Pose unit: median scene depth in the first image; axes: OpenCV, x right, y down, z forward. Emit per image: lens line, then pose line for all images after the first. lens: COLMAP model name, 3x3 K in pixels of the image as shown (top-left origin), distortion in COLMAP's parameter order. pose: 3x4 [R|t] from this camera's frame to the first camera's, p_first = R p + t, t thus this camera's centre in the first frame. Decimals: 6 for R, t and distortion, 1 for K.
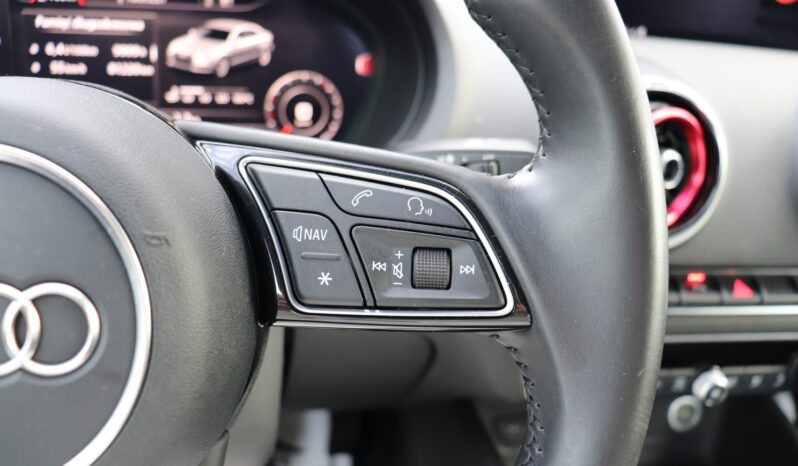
lens RADIAL K [[646.1, 0, 395.4], [0, 646.1, 220.8], [0, 0, 1]] dist [-0.180628, 0.142272]
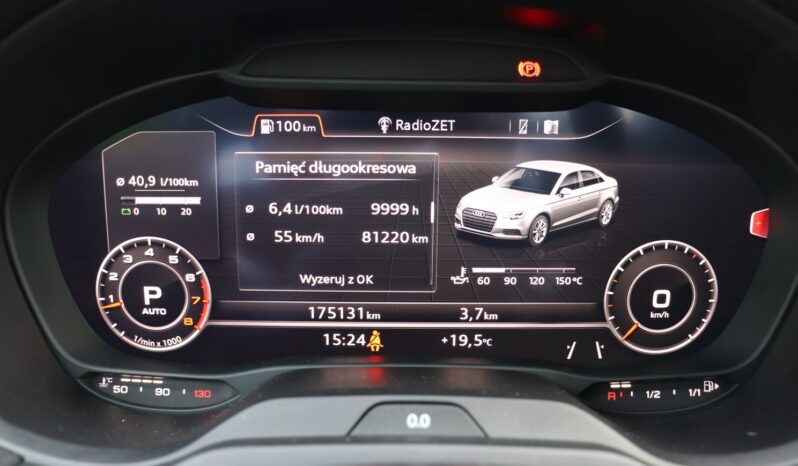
lens RADIAL K [[671.6, 0, 399.0], [0, 671.6, 233.0], [0, 0, 1]] dist [-0.183115, 0.164806]
pose [[0.975063, -0.006300, -0.221838, -0.278206], [-0.015393, 0.995270, -0.095921, -0.187728], [0.221393, 0.096944, 0.970354, 0.356370]]
